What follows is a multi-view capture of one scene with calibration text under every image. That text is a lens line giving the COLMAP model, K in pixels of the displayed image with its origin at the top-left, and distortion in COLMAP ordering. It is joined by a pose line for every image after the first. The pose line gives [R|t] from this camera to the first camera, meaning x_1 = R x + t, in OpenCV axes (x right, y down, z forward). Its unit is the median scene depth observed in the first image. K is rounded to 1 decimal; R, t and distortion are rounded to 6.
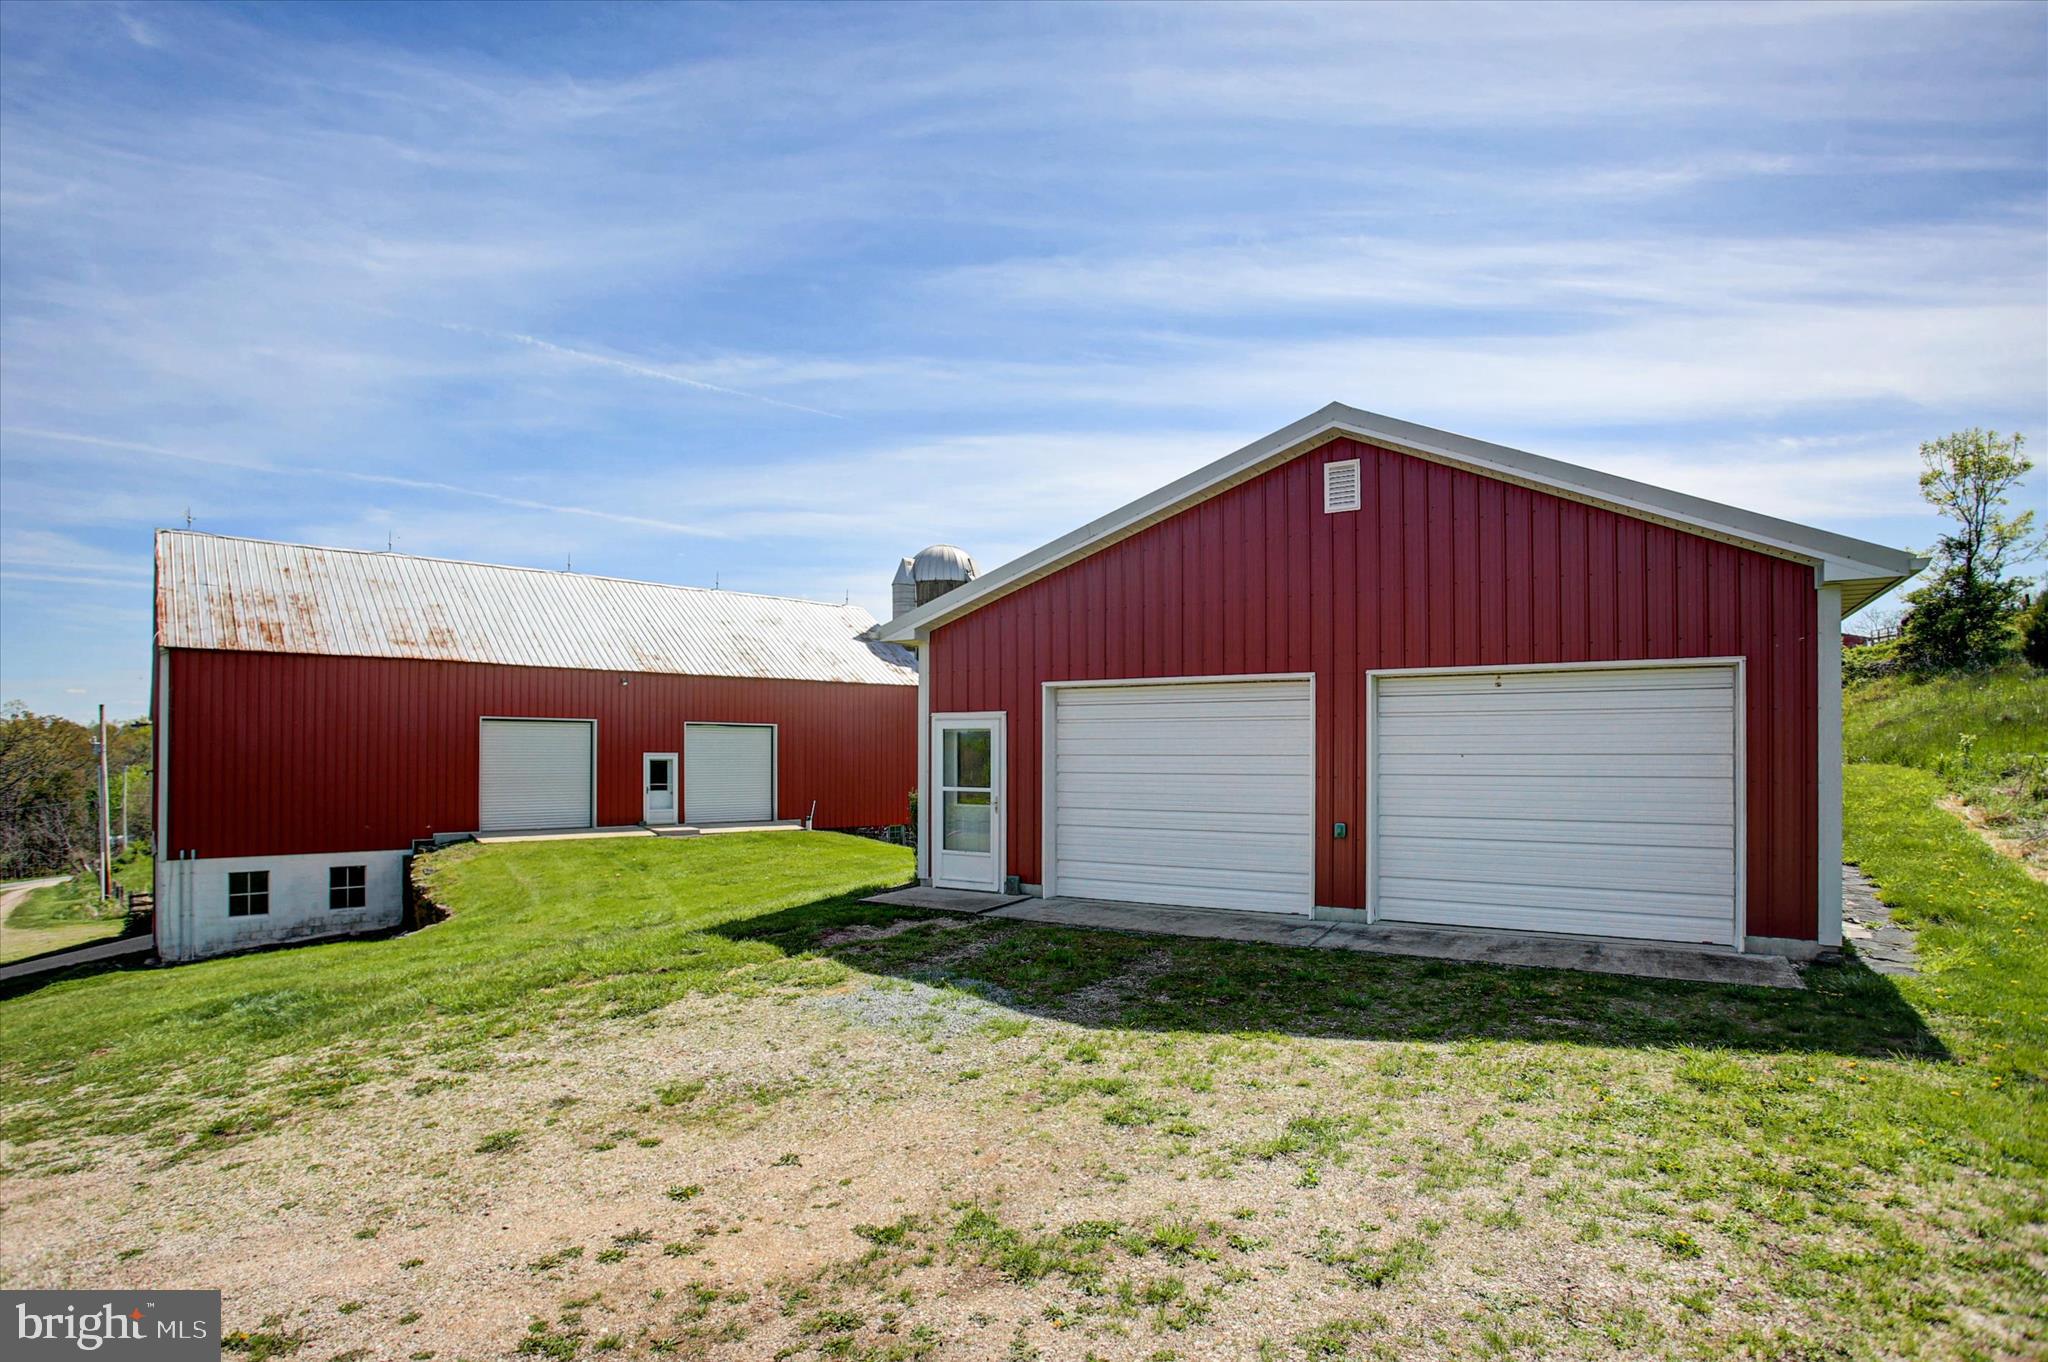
lens RADIAL K [[1228.1, 0, 1026.7], [0, 1228.1, 745.8], [0, 0, 1]] dist [-0.008797, 0.000551]
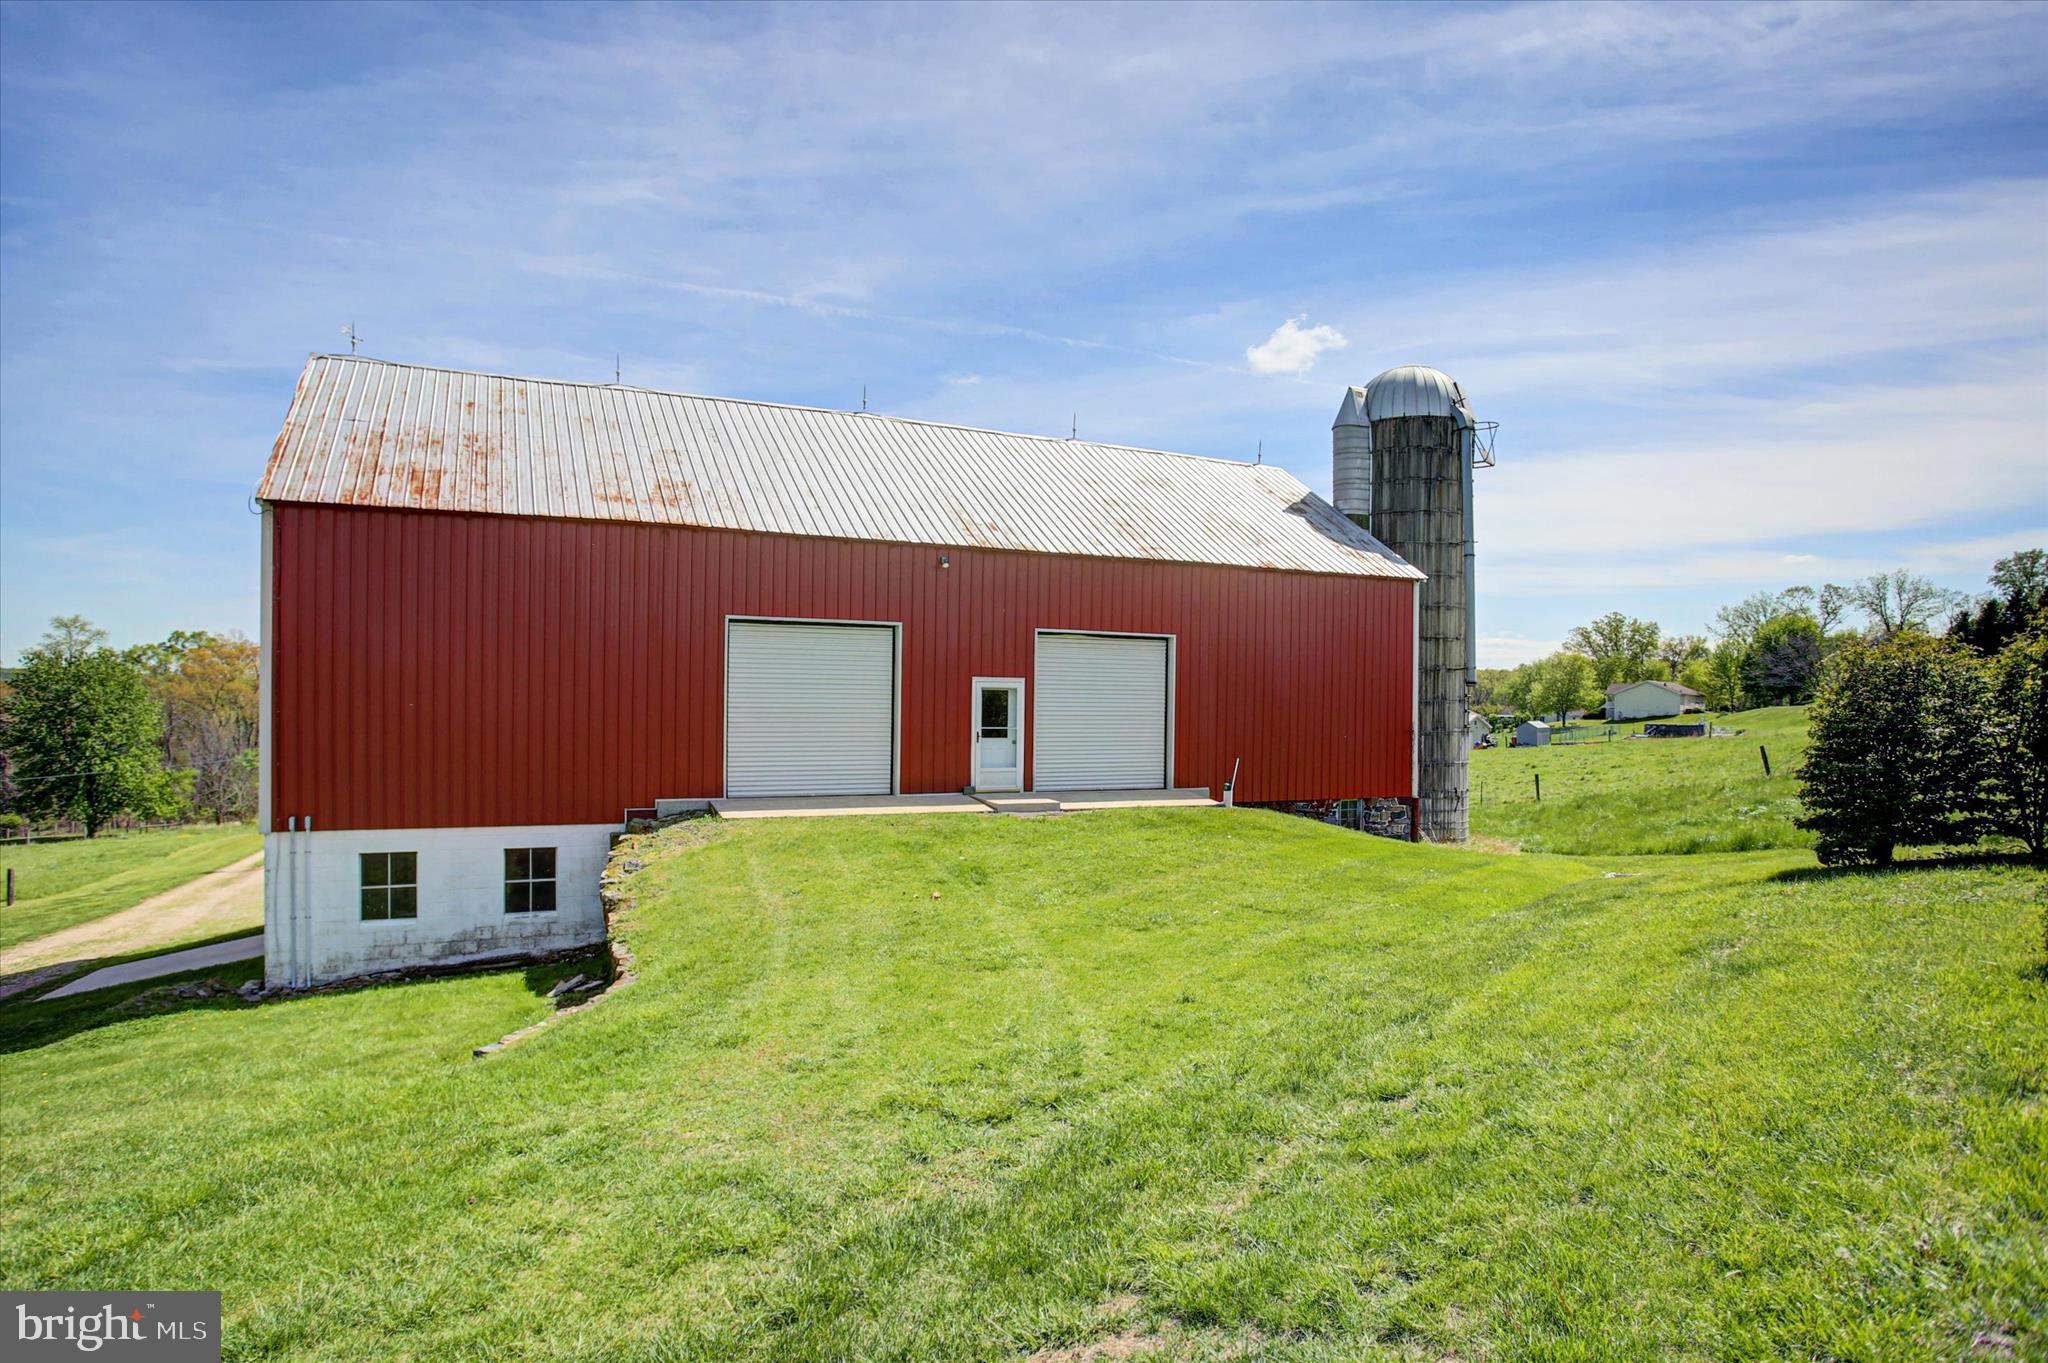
lens RADIAL K [[1868.6, 0, 1024.0], [0, 1868.6, 681.5], [0, 0, 1]] dist [-0.005116, -0.002707]
pose [[0.963260, 0.009073, -0.268416, -0.040881], [-0.008217, 0.999957, 0.004314, 0.004647], [0.268444, -0.001950, 0.963293, 0.117627]]
